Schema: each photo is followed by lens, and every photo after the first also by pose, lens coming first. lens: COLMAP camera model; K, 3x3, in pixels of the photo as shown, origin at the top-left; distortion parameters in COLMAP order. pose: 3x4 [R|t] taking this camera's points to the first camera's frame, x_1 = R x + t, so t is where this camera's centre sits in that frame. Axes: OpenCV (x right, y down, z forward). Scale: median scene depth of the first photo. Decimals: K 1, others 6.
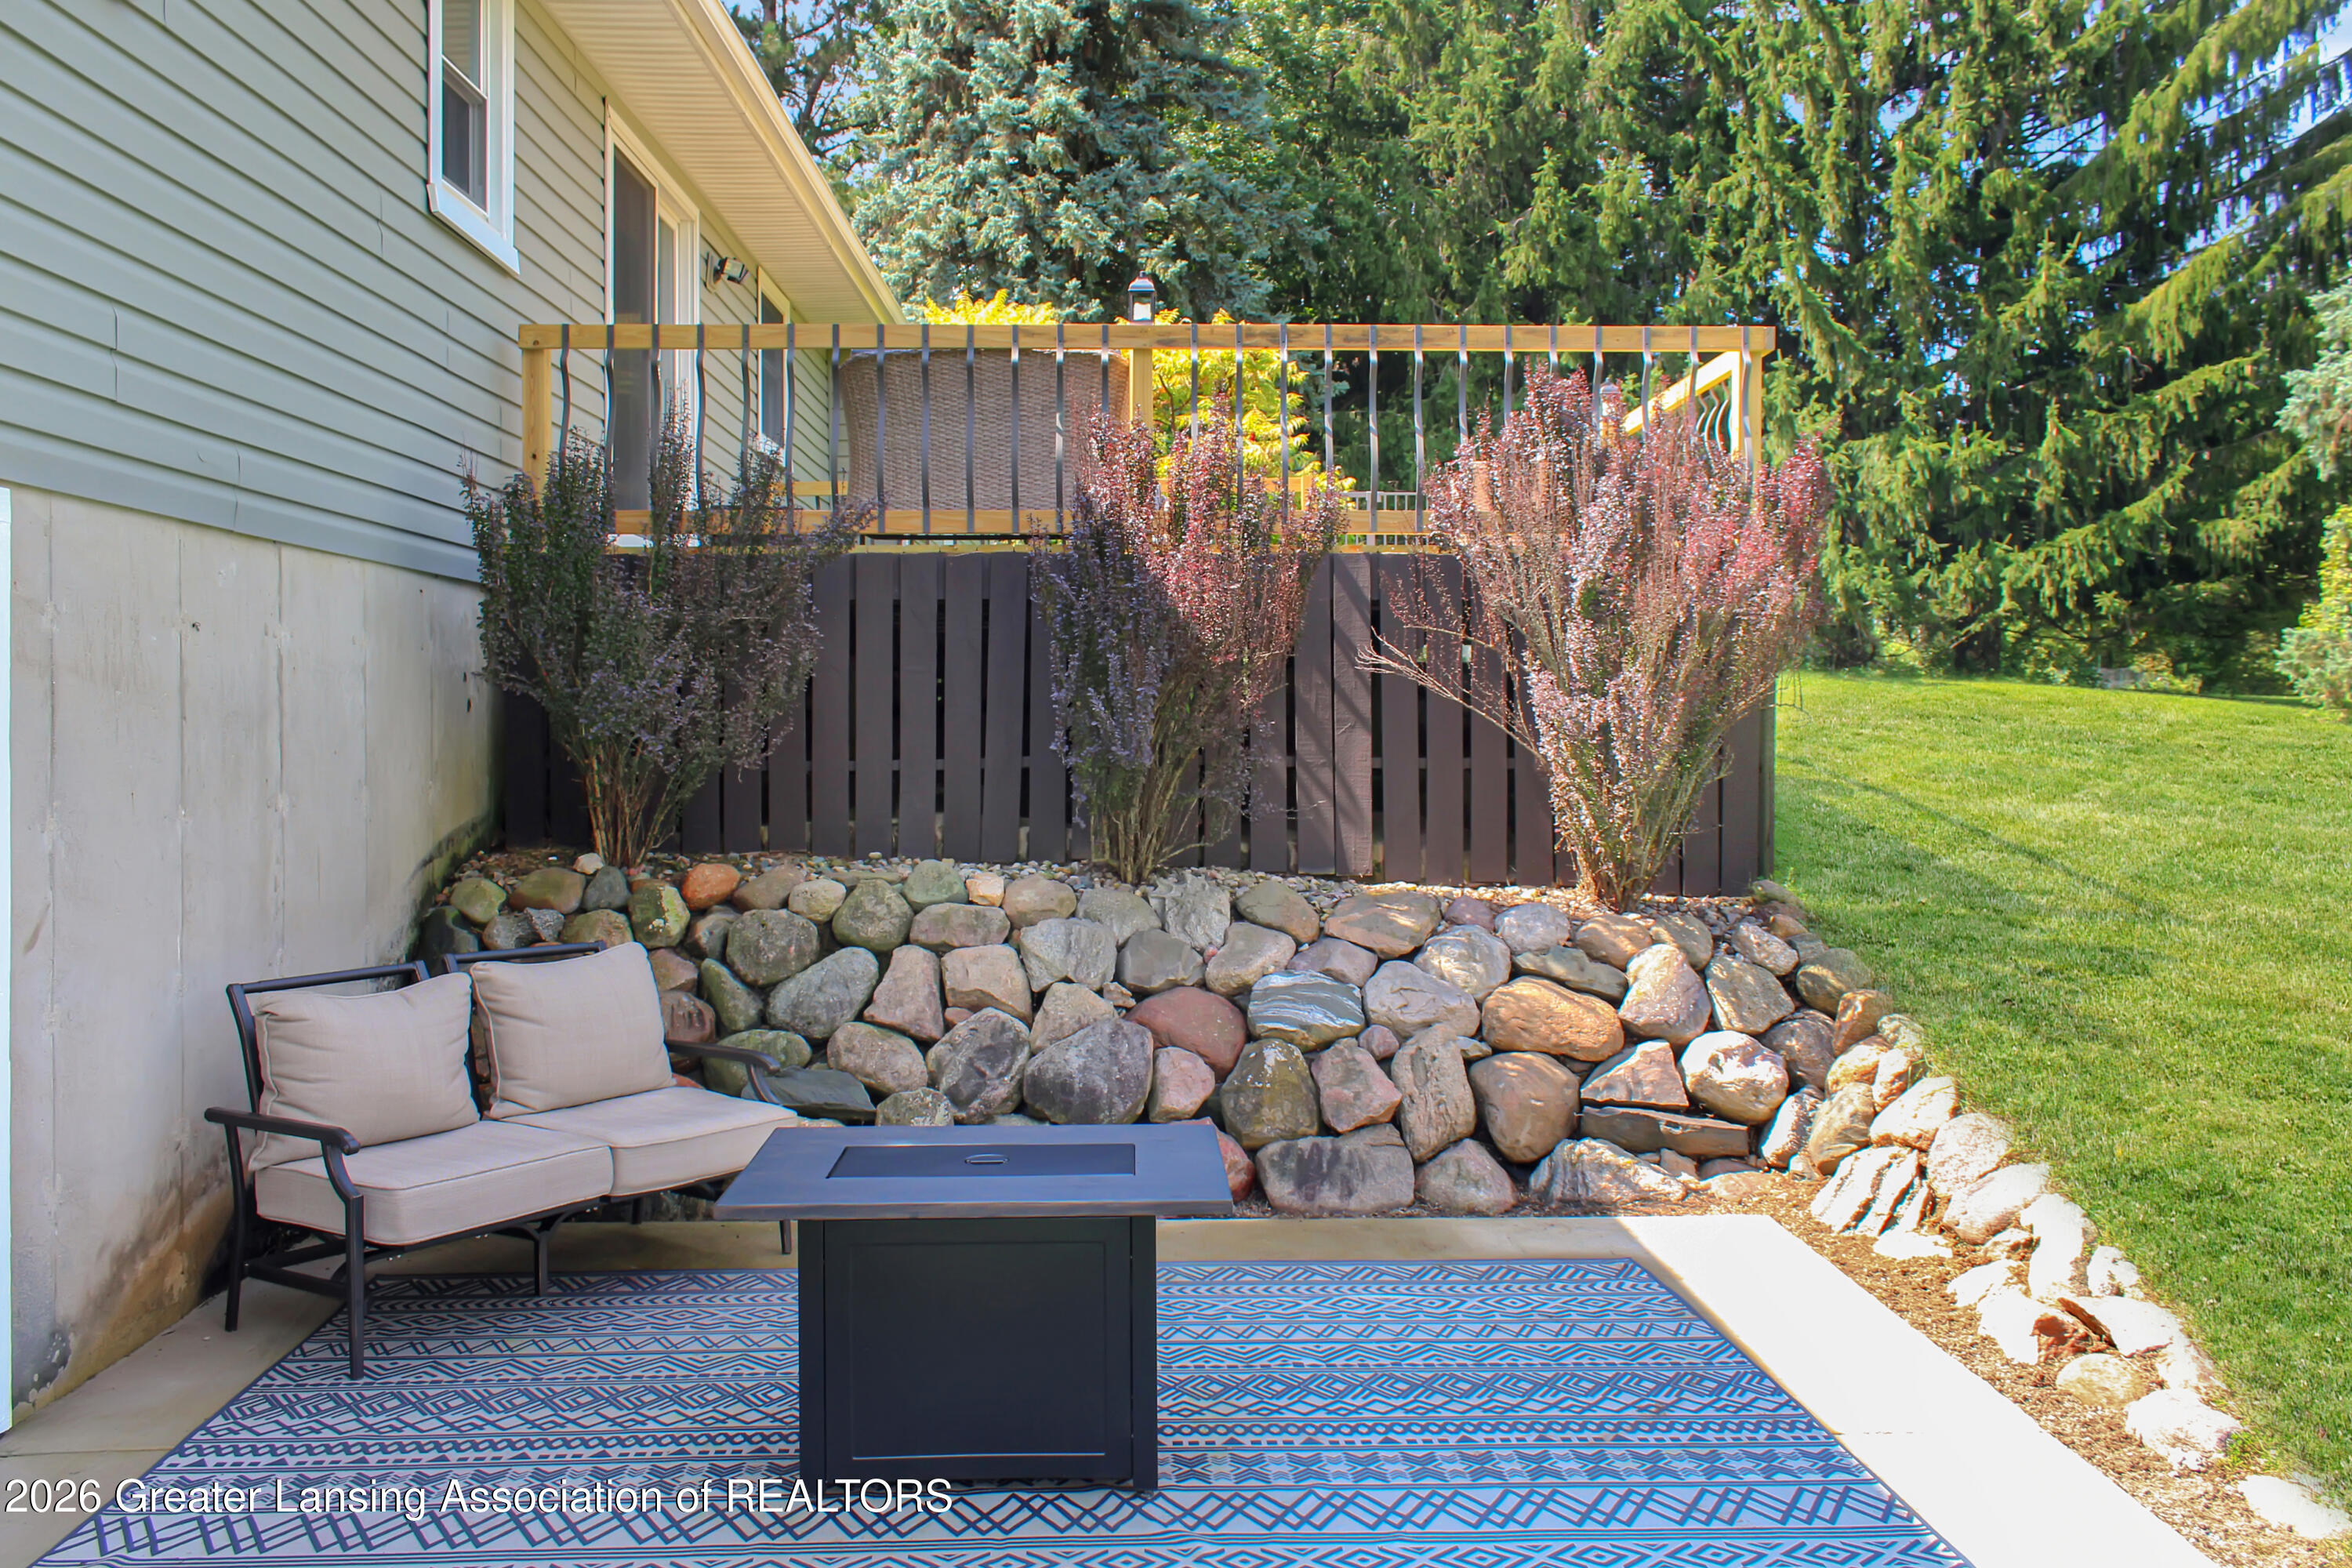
lens RADIAL K [[1942.1, 0, 1189.8], [0, 1942.1, 711.9], [0, 0, 1]] dist [-0.014091, -0.002536]
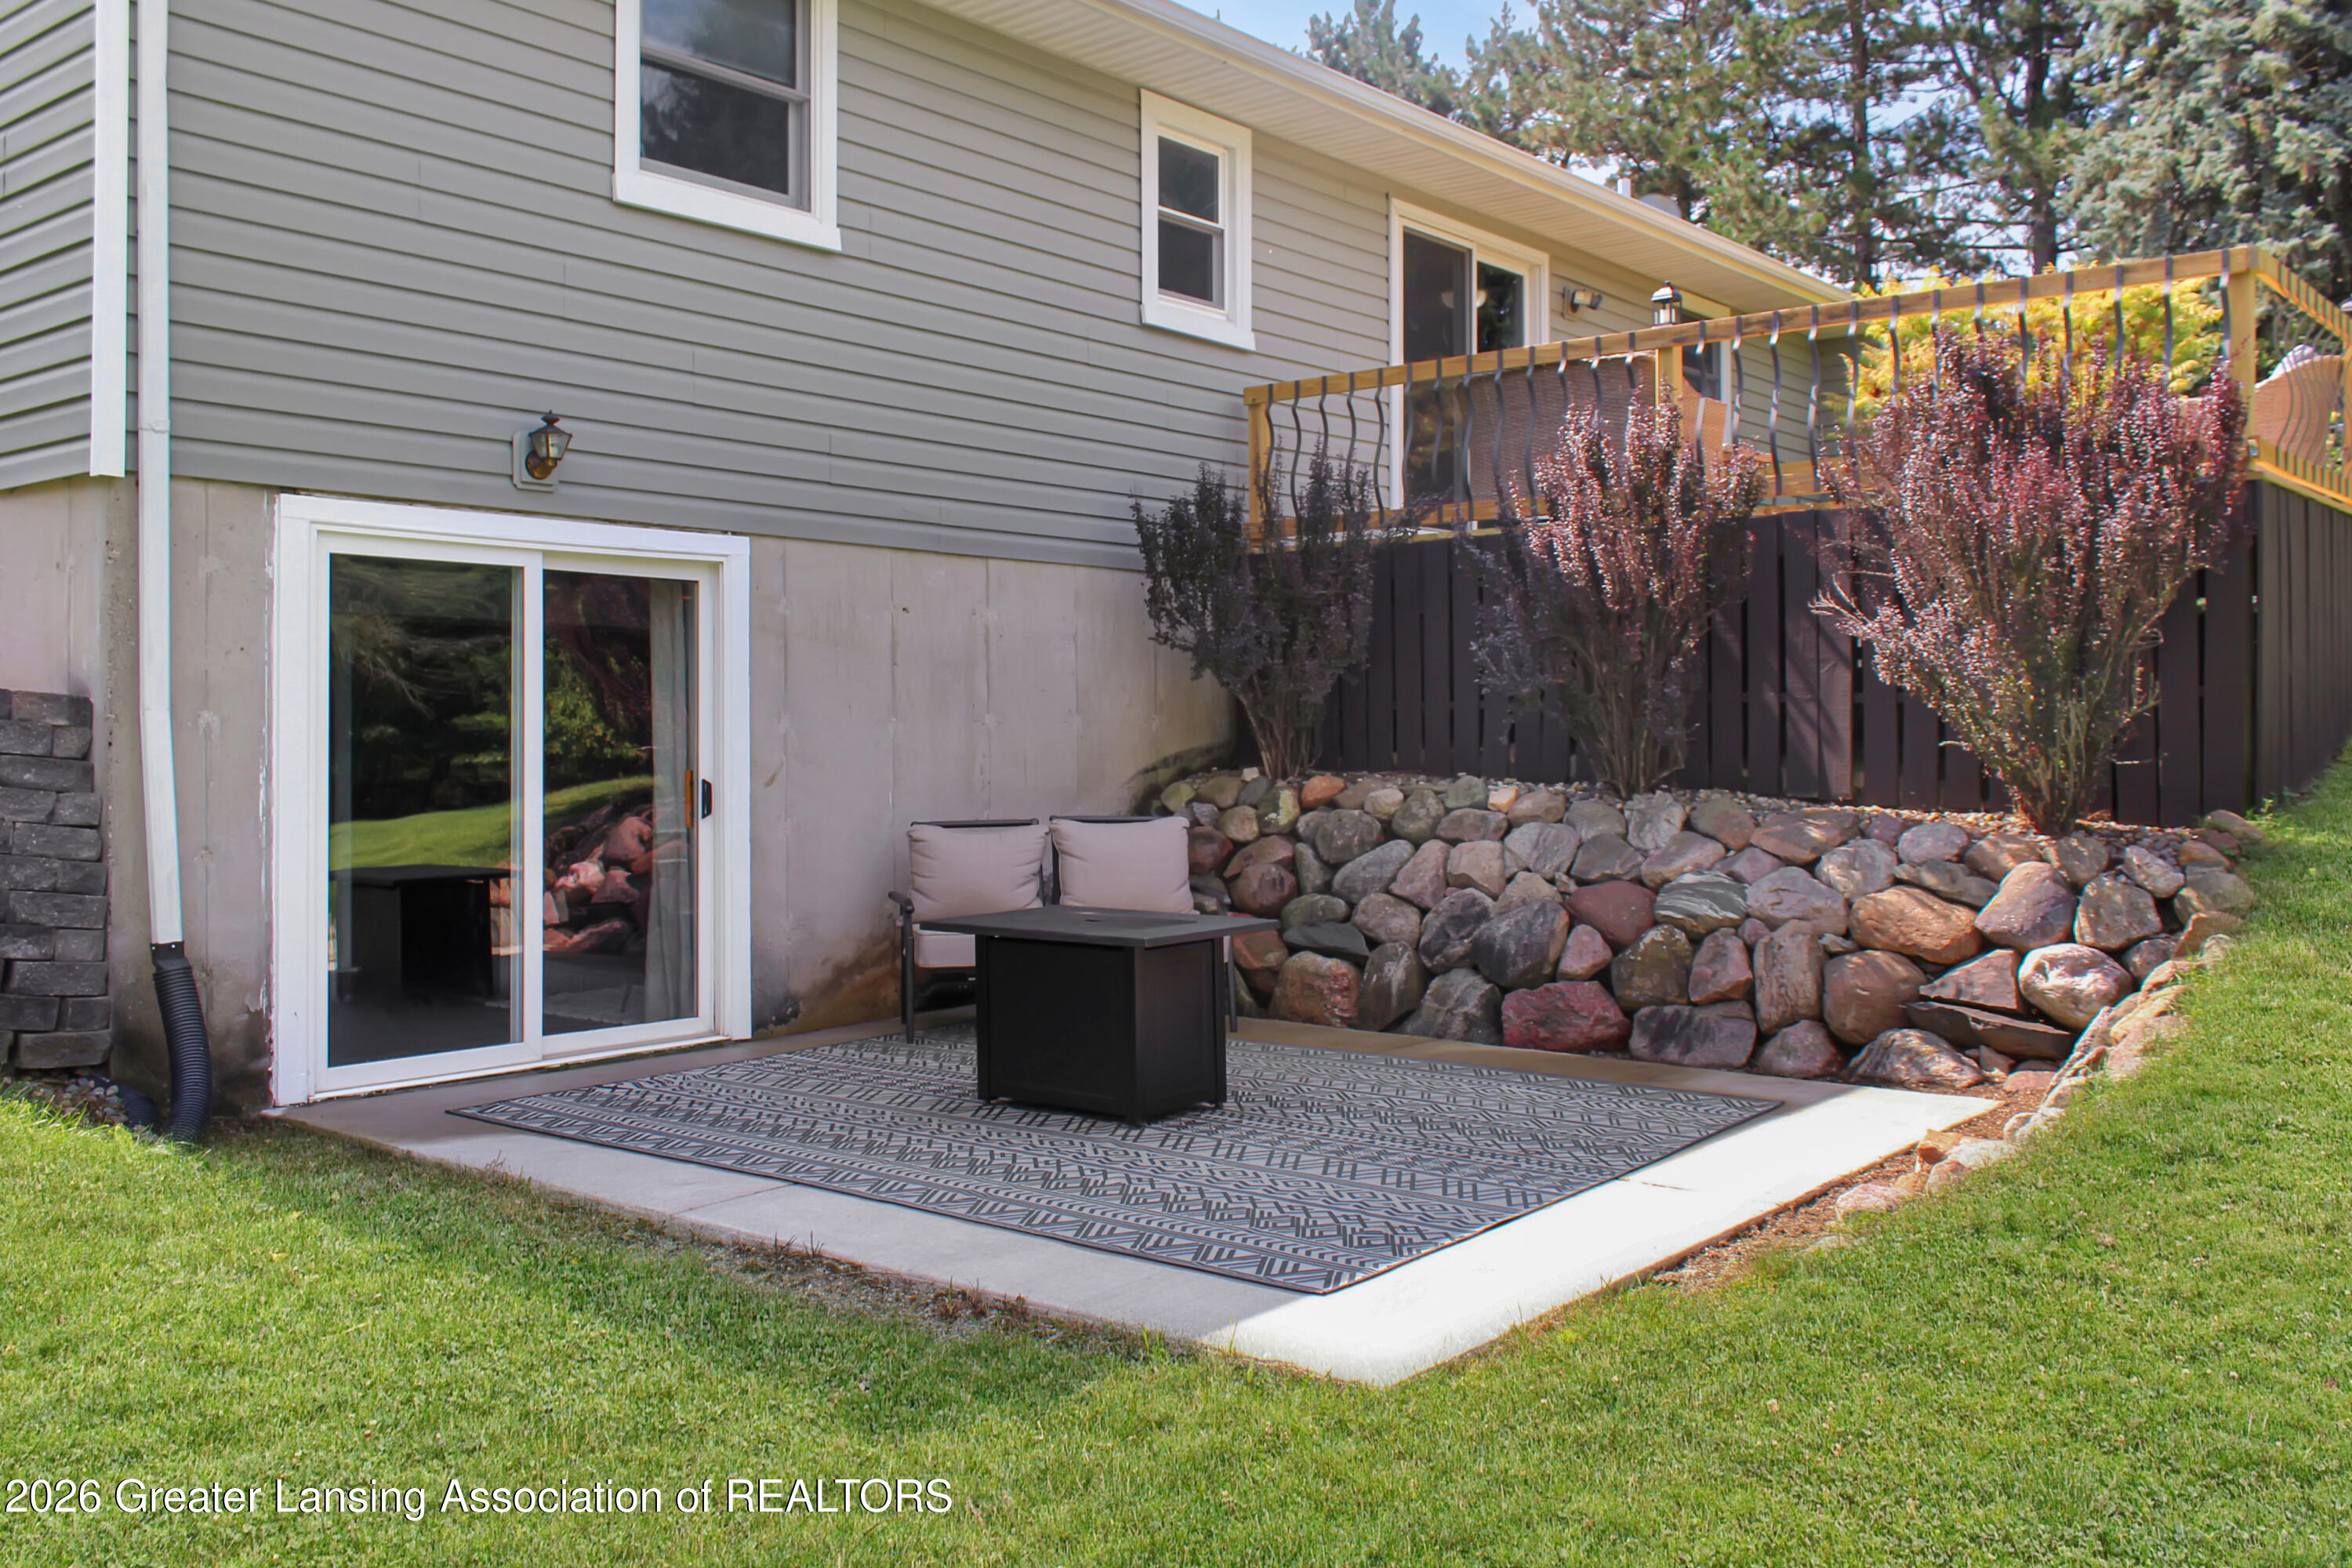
lens RADIAL K [[2039.9, 0, 1197.7], [0, 2039.9, 717.9], [0, 0, 1]] dist [-0.018569, -0.014433]
pose [[0.753524, -0.007410, -0.657379, 0.636262], [0.006962, 0.999970, -0.003292, 0.043370], [0.657384, -0.002096, 0.753553, -0.128357]]
